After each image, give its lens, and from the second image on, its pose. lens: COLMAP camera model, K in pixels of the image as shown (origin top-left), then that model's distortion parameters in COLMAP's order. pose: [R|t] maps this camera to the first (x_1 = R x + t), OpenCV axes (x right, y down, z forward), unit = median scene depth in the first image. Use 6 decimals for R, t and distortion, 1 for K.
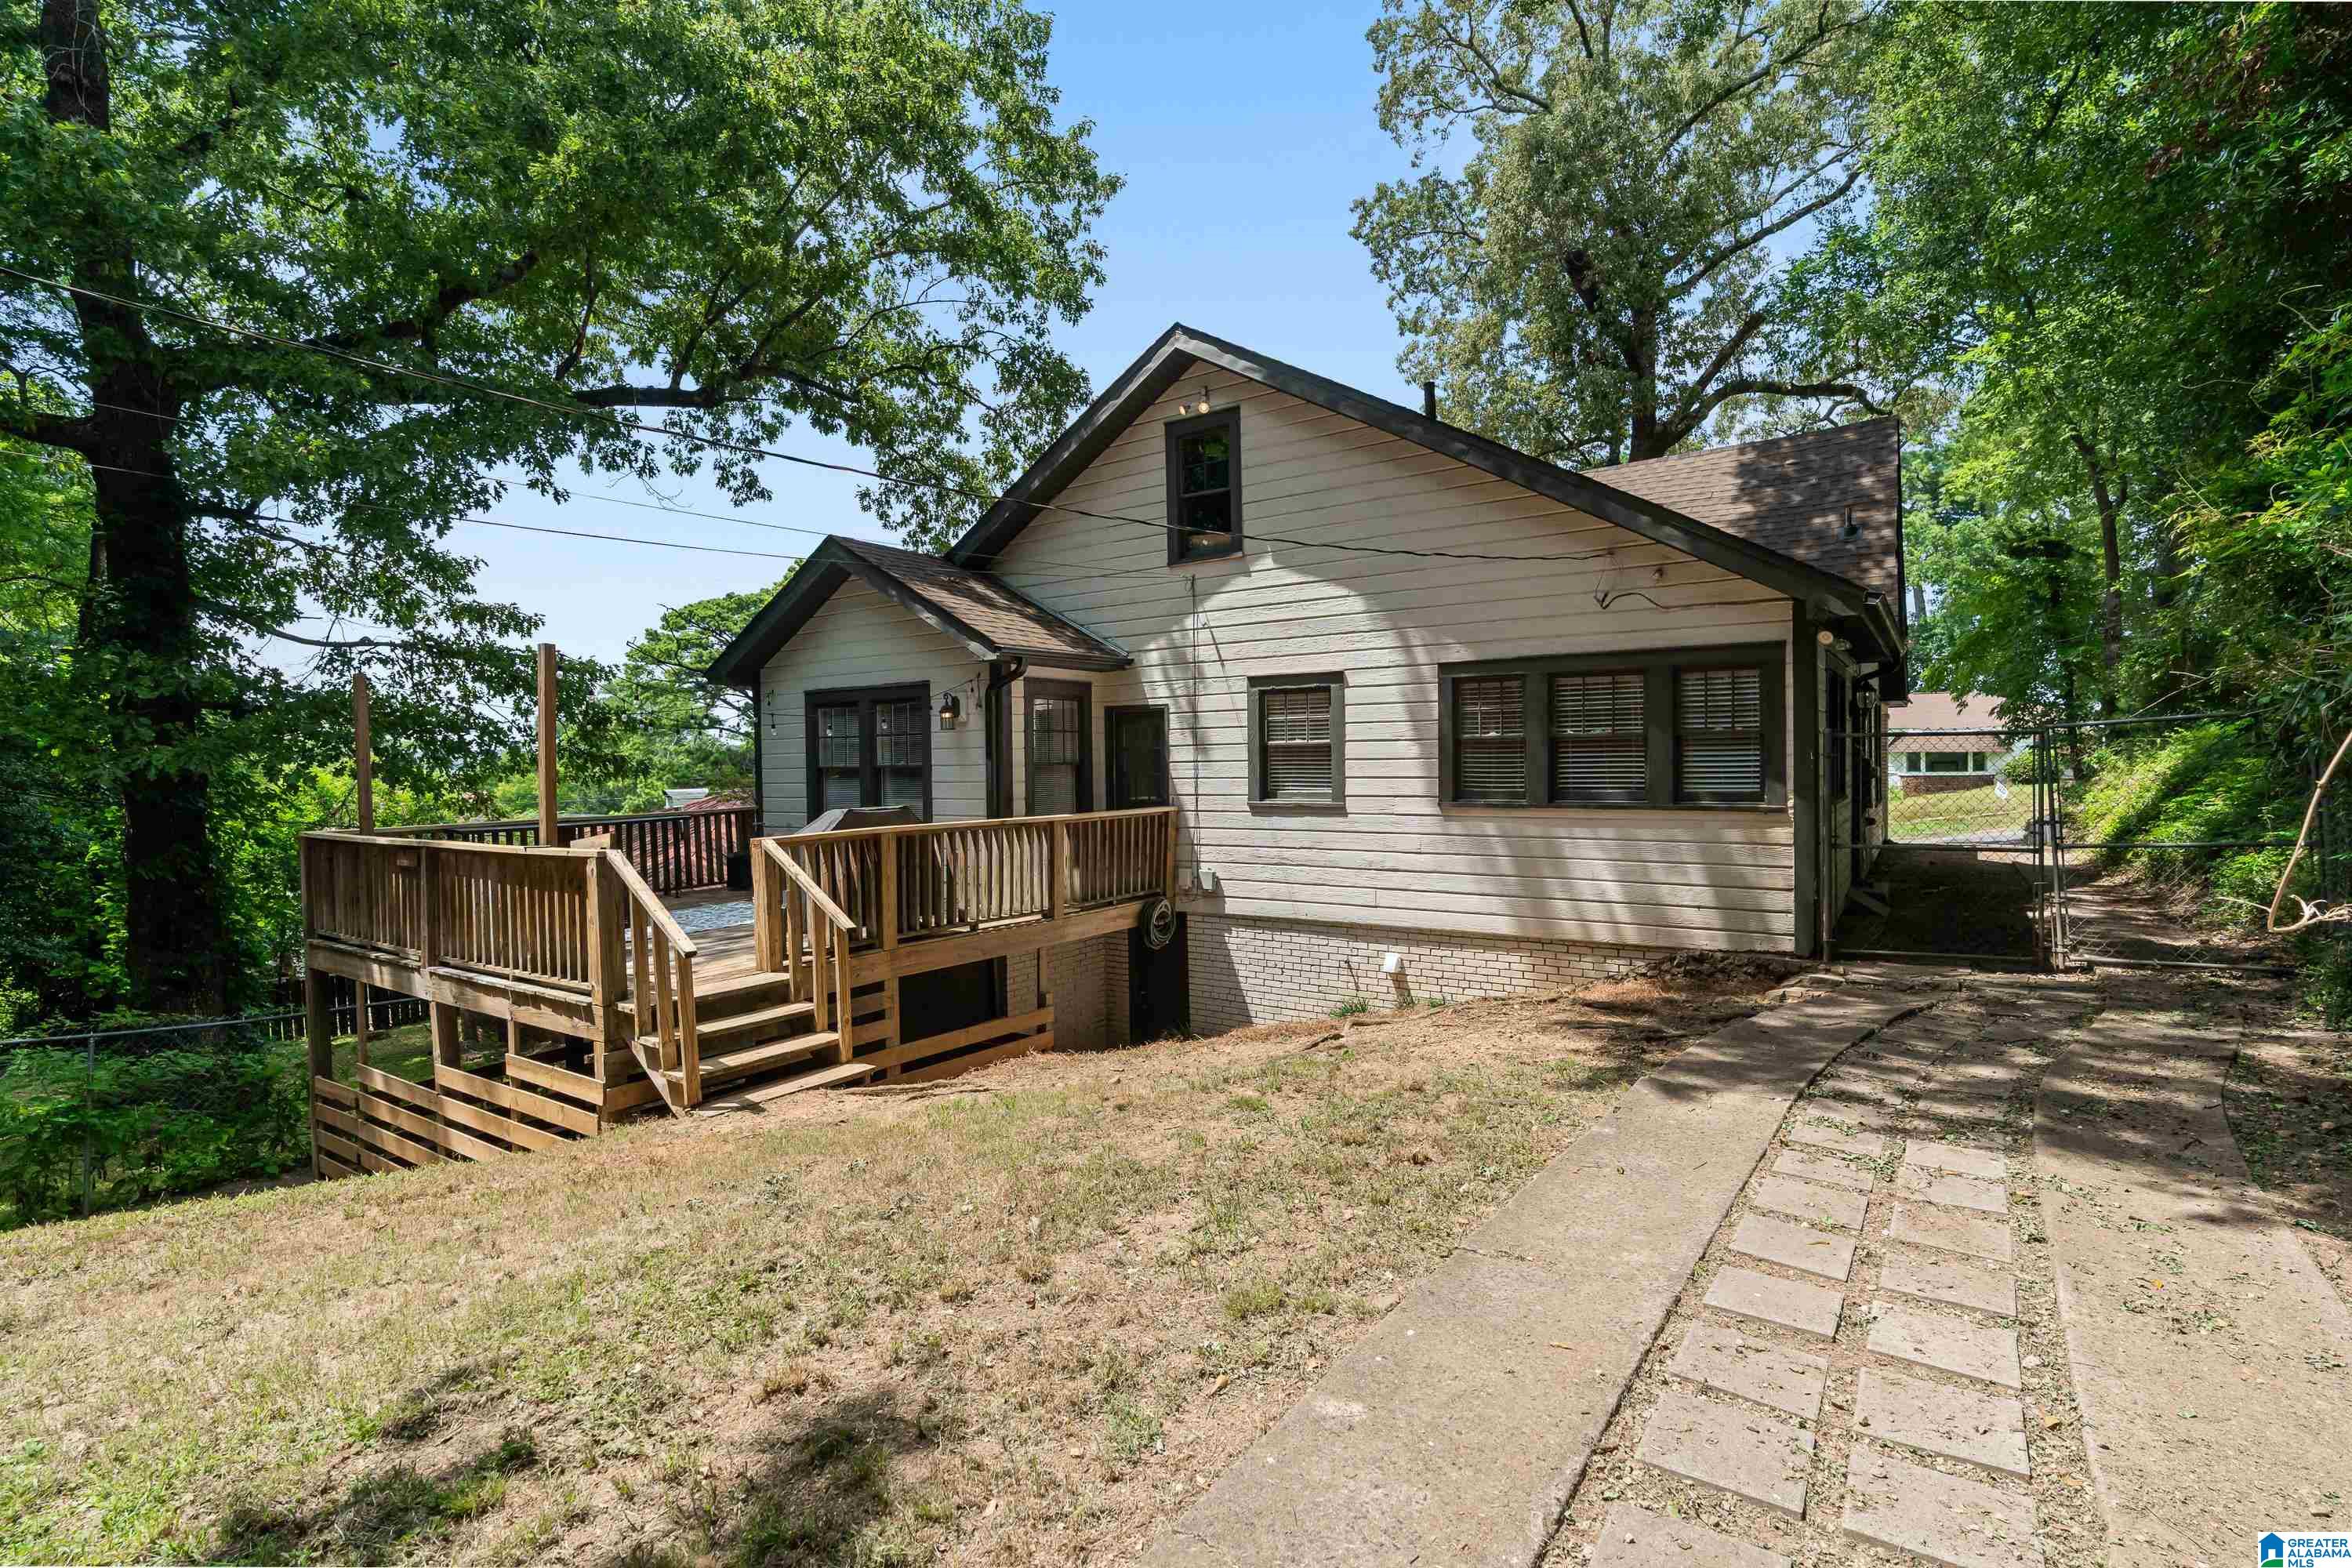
lens RADIAL K [[1076.9, 0, 1181.0], [0, 1076.9, 788.0], [0, 0, 1]] dist [-0.001335, -0.000243]
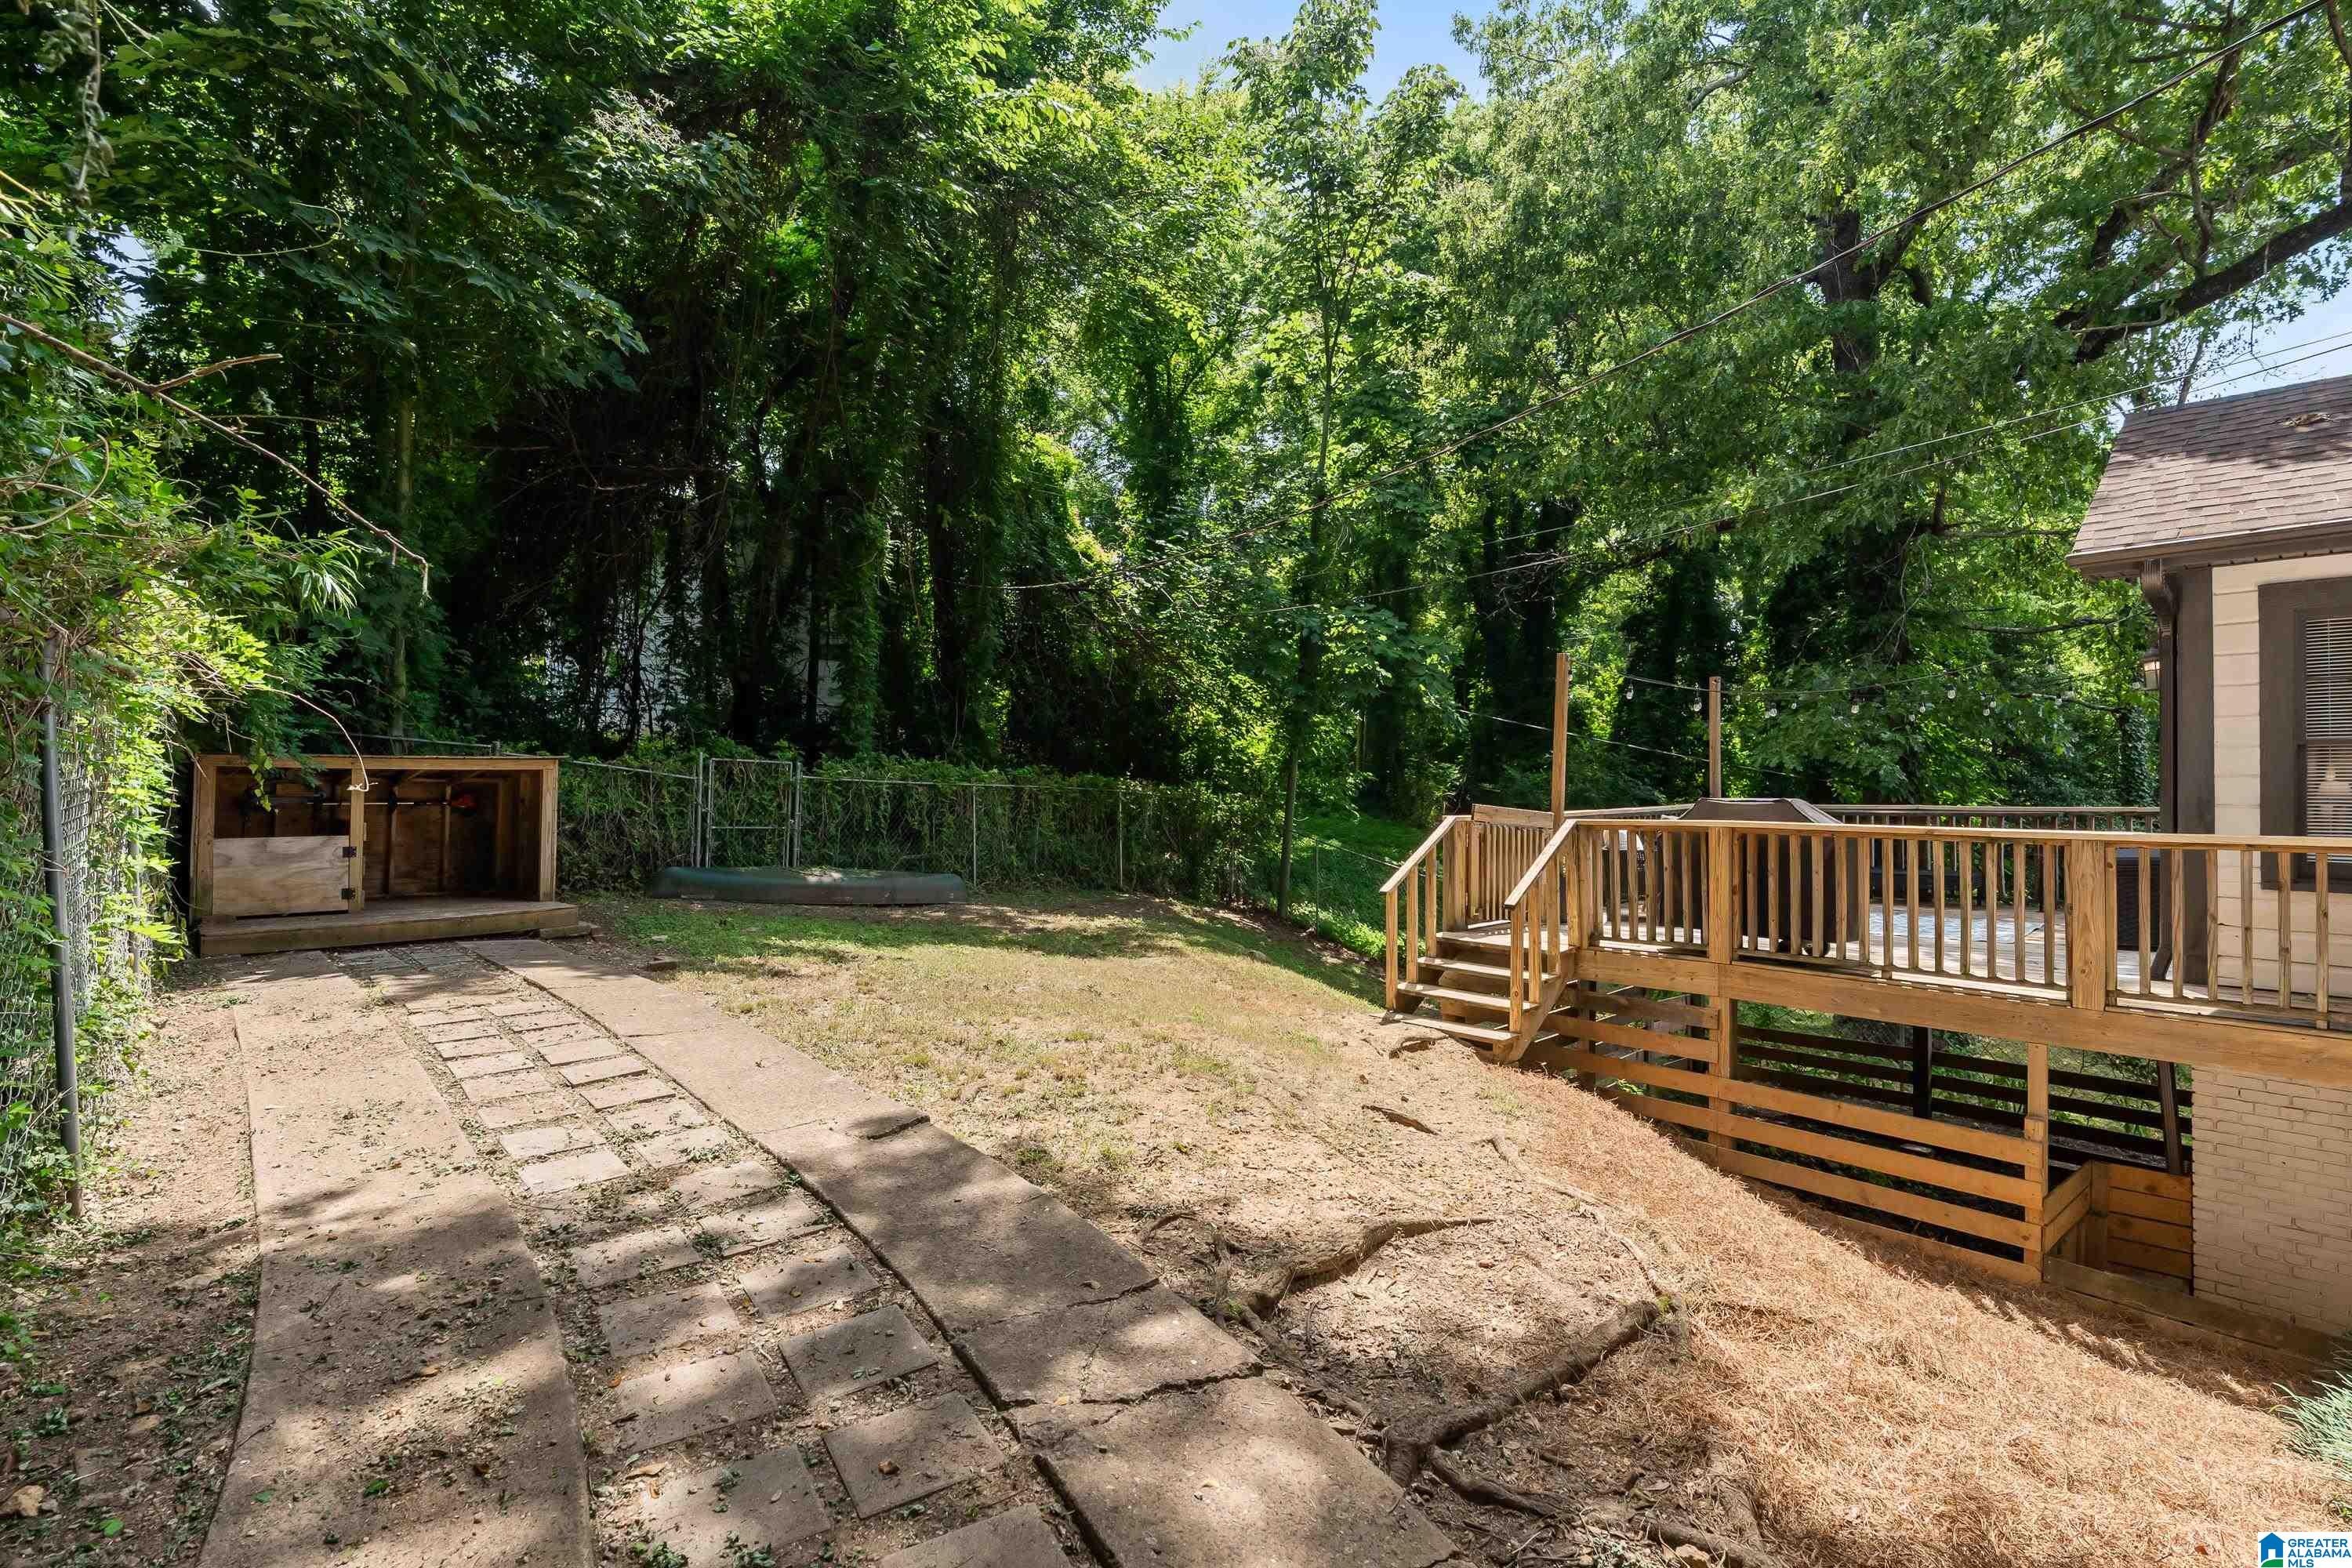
lens RADIAL K [[1076.9, 0, 1181.3], [0, 1076.9, 776.2], [0, 0, 1]] dist [-0.001335, -0.000243]
pose [[-0.223111, 0.000238, -0.974793, 1.480786], [-0.001933, 0.999998, 0.000686, -0.007658], [0.974791, 0.002038, -0.223110, 1.681197]]
